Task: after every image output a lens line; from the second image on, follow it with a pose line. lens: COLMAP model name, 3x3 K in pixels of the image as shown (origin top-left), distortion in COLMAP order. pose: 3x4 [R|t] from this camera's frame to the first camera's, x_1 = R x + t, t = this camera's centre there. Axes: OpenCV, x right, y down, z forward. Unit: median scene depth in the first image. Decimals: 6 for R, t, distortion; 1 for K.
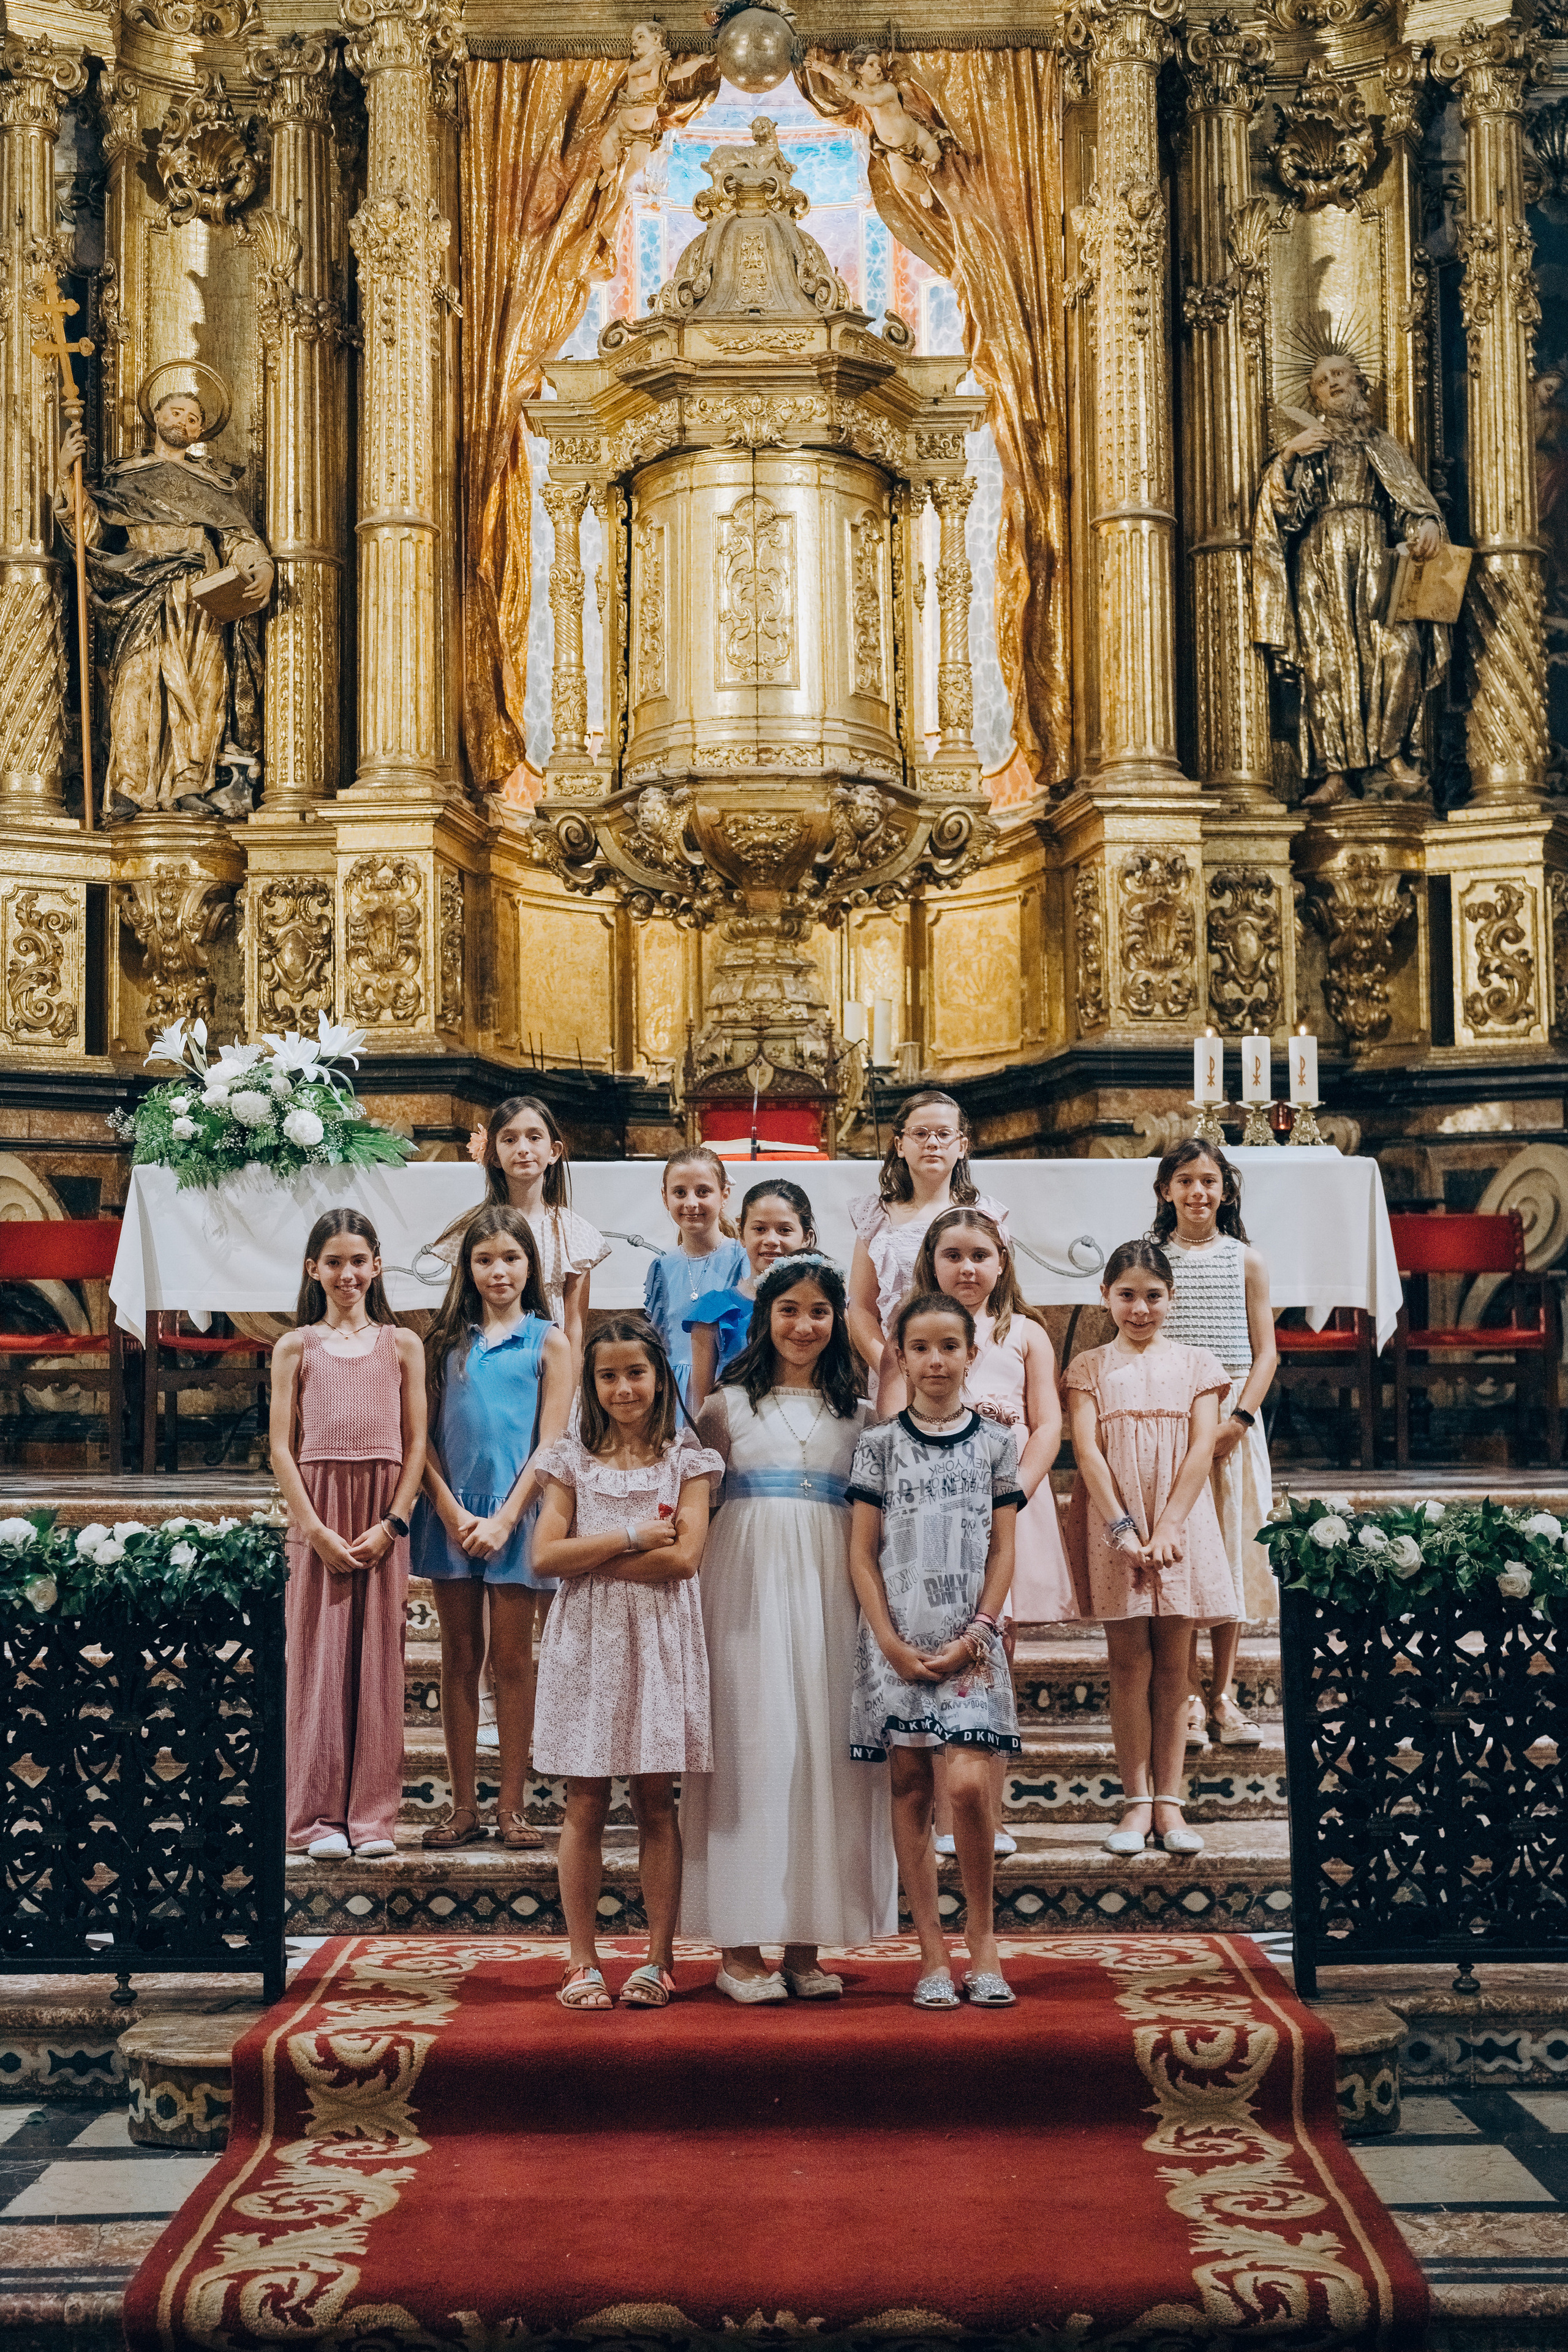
lens RADIAL K [[3177.2, 0, 782.9], [0, 3177.2, 1125.5], [0, 0, 1]] dist [0.003852, -0.013741]
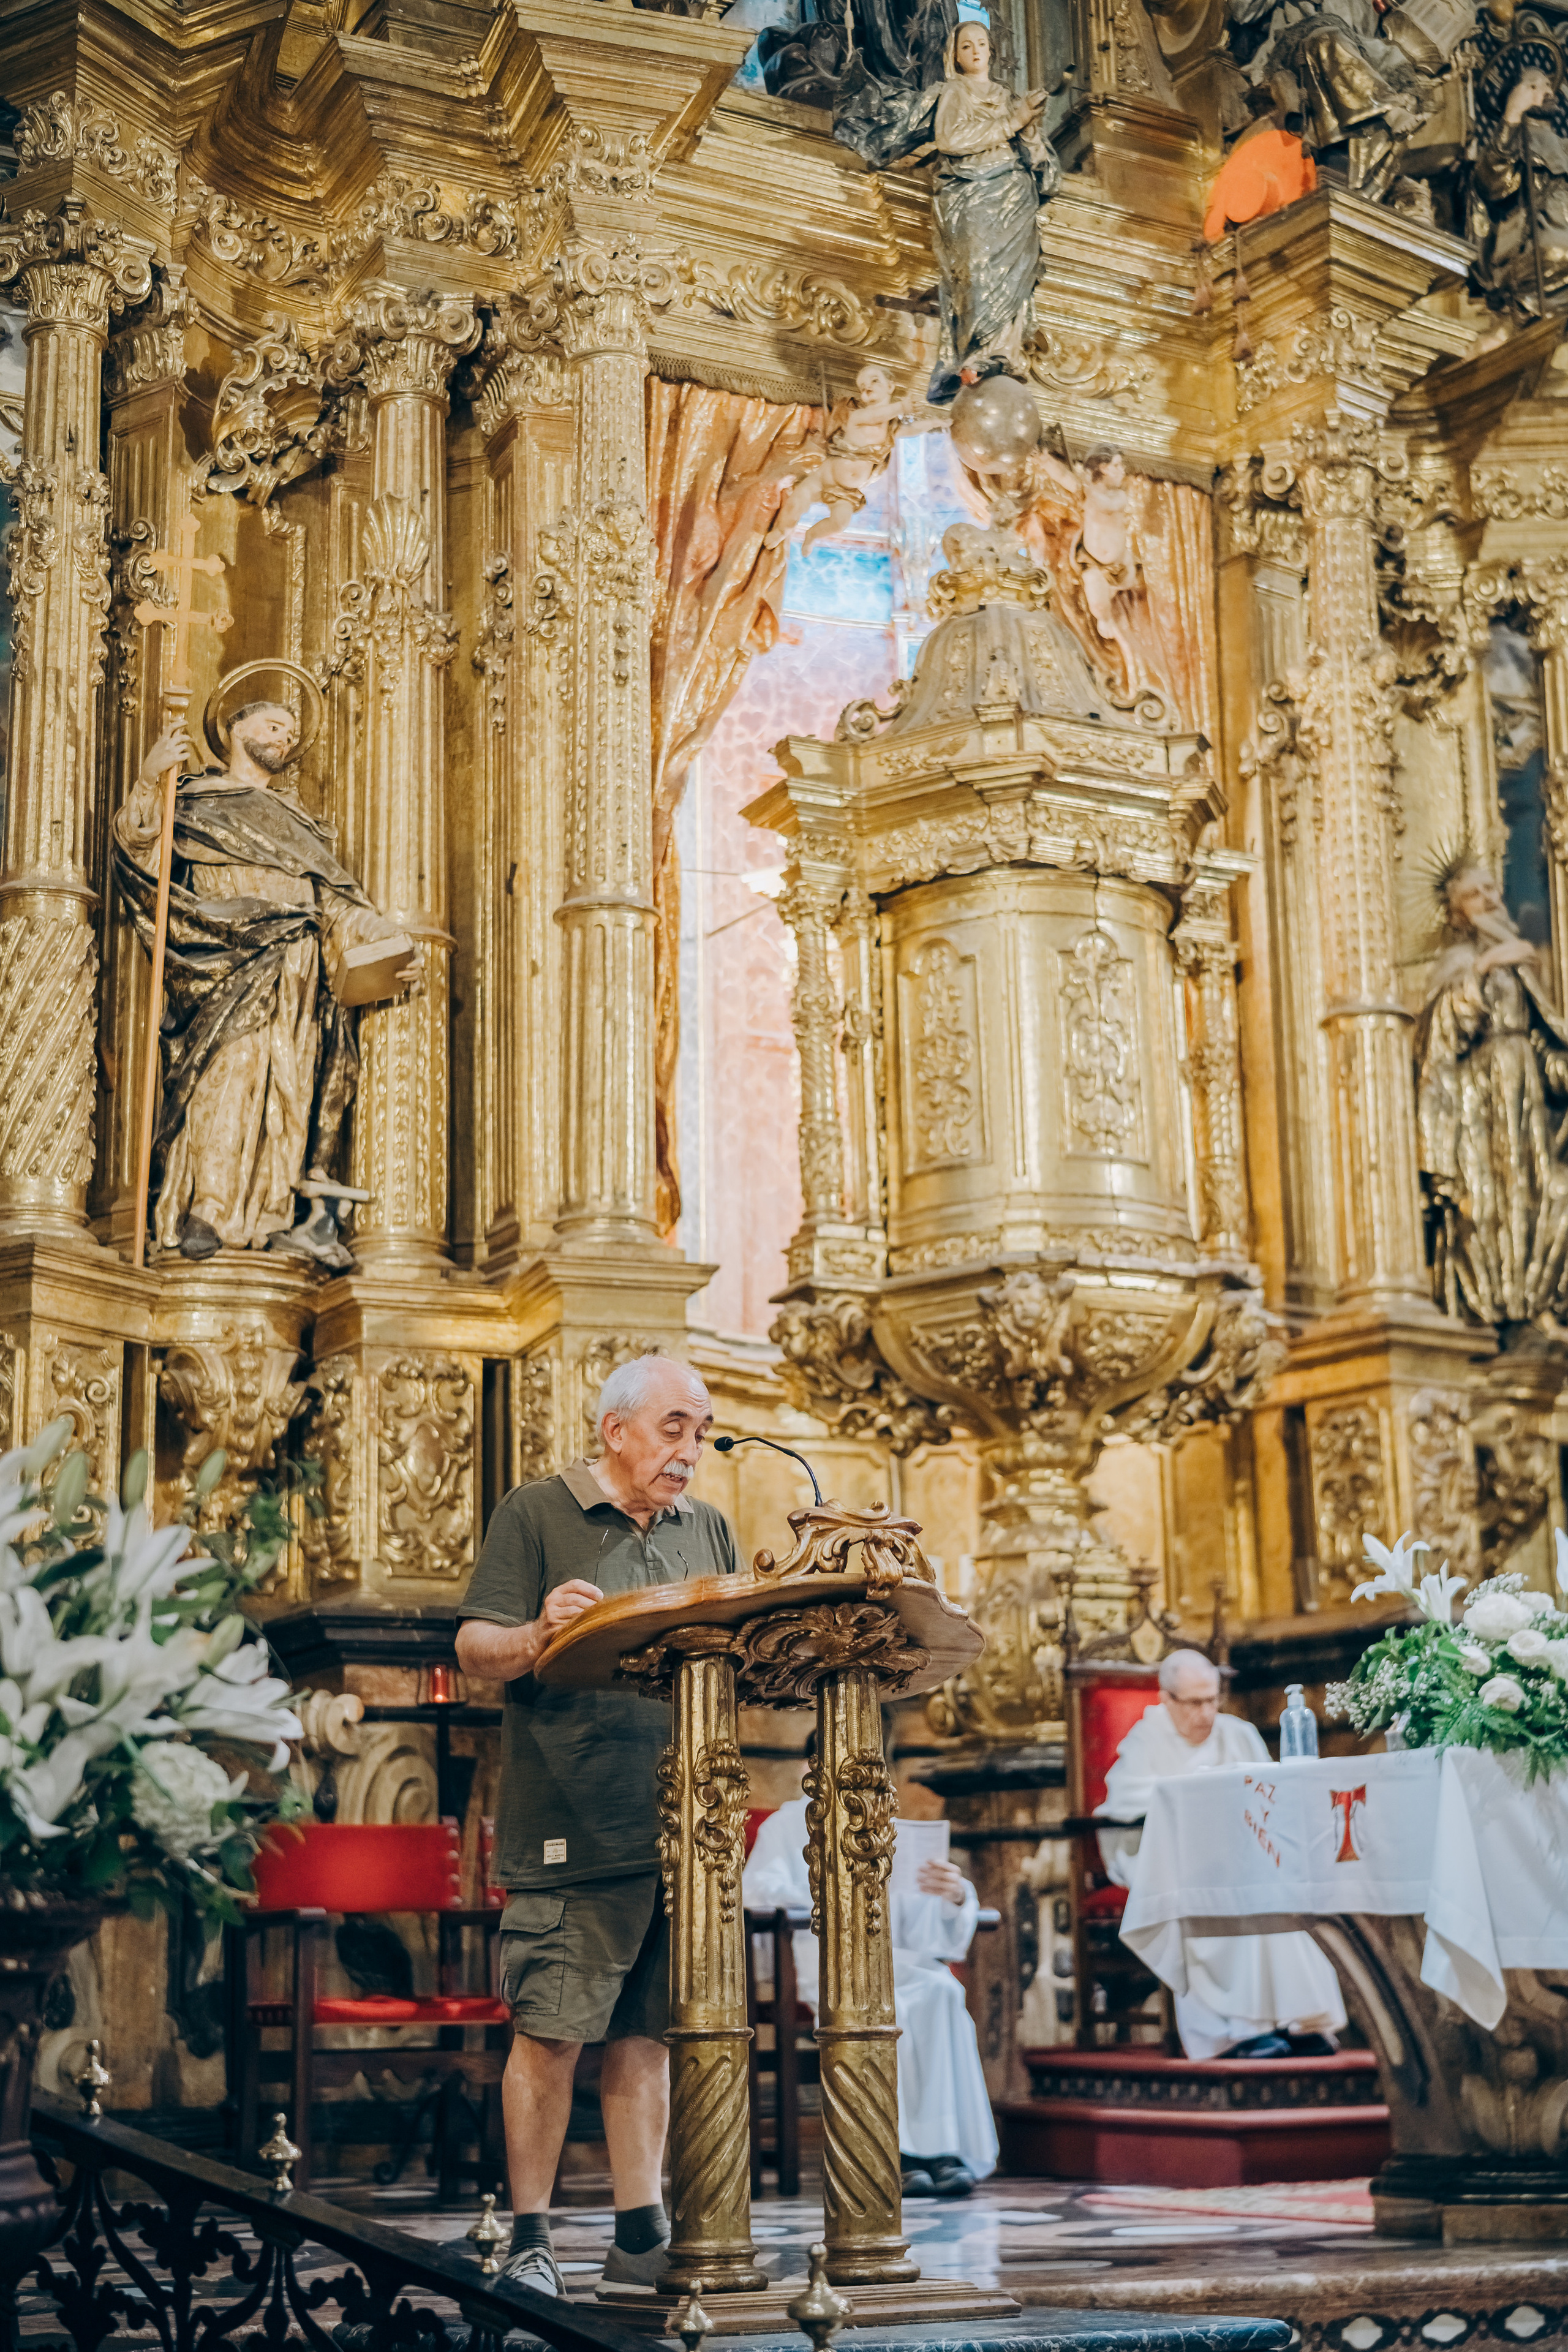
lens RADIAL K [[3286.7, 0, 784.2], [0, 3286.7, 1132.2], [0, 0, 1]] dist [-0.002329, 0.645597]
pose [[0.888268, 0.103724, 0.447461, -0.422738], [-0.021930, 0.982635, -0.184247, 0.010555], [-0.458802, 0.153848, 0.875118, 0.278896]]
